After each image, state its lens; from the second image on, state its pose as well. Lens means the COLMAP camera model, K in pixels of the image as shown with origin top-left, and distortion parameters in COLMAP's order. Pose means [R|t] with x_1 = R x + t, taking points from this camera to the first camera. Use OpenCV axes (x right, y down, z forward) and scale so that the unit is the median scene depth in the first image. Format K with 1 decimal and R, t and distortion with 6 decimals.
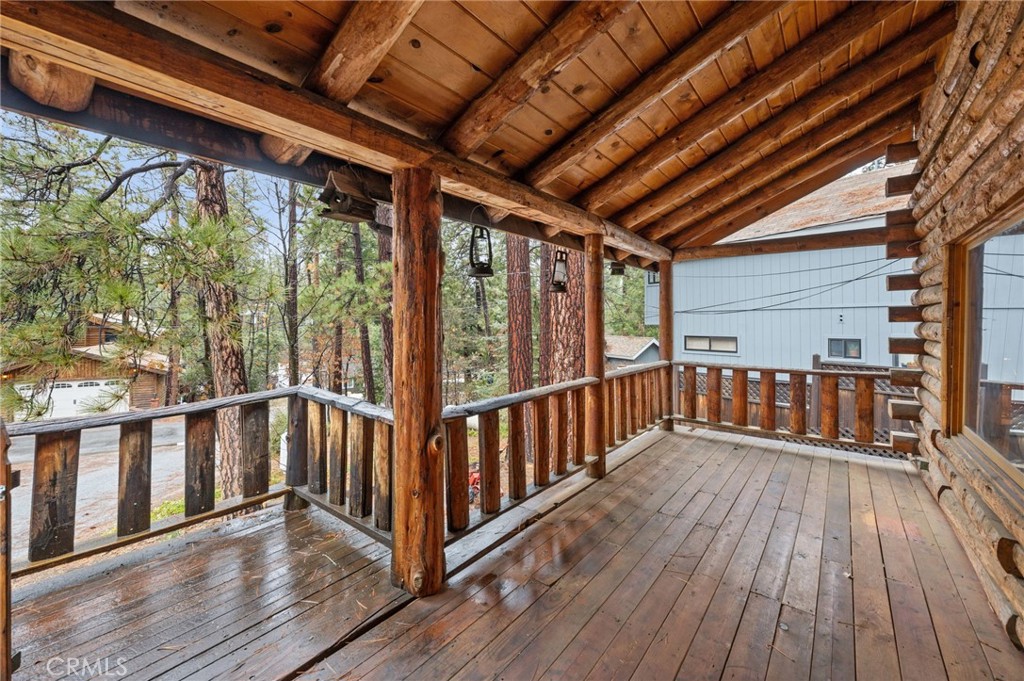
lens RADIAL K [[413.0, 0, 510.5], [0, 413.0, 338.0], [0, 0, 1]] dist [-0.001221, -0.000118]
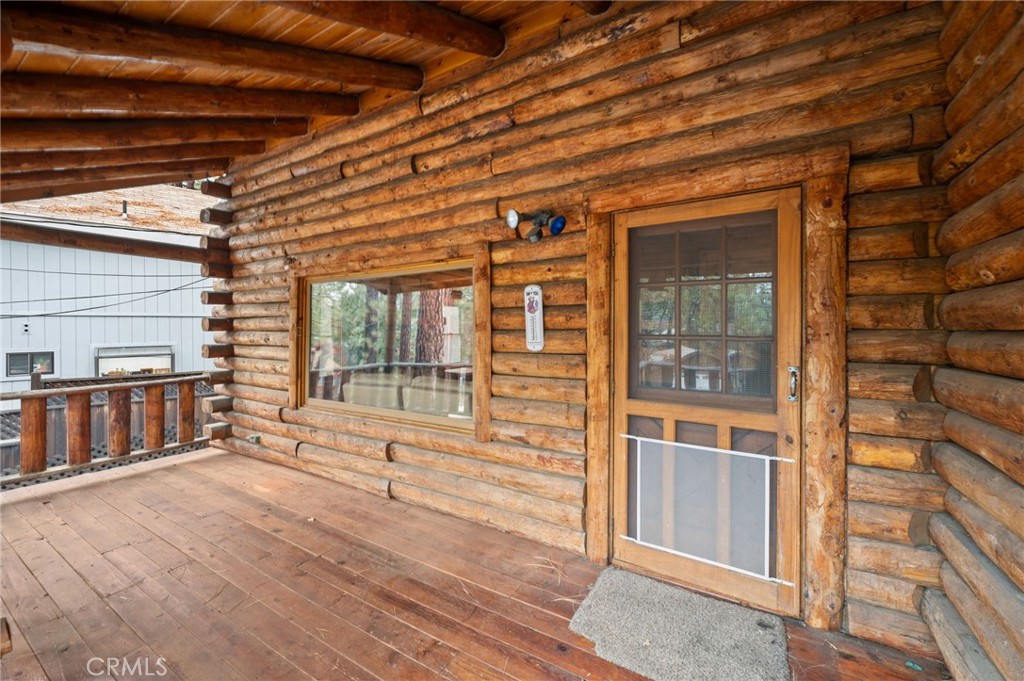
lens RADIAL K [[413.0, 0, 510.5], [0, 413.0, 338.0], [0, 0, 1]] dist [-0.001221, -0.000118]
pose [[-0.123087, -0.016780, 0.992254, -0.322165], [0.044635, 0.998752, 0.022426, -0.006474], [-0.991392, 0.047050, -0.122184, 0.283371]]
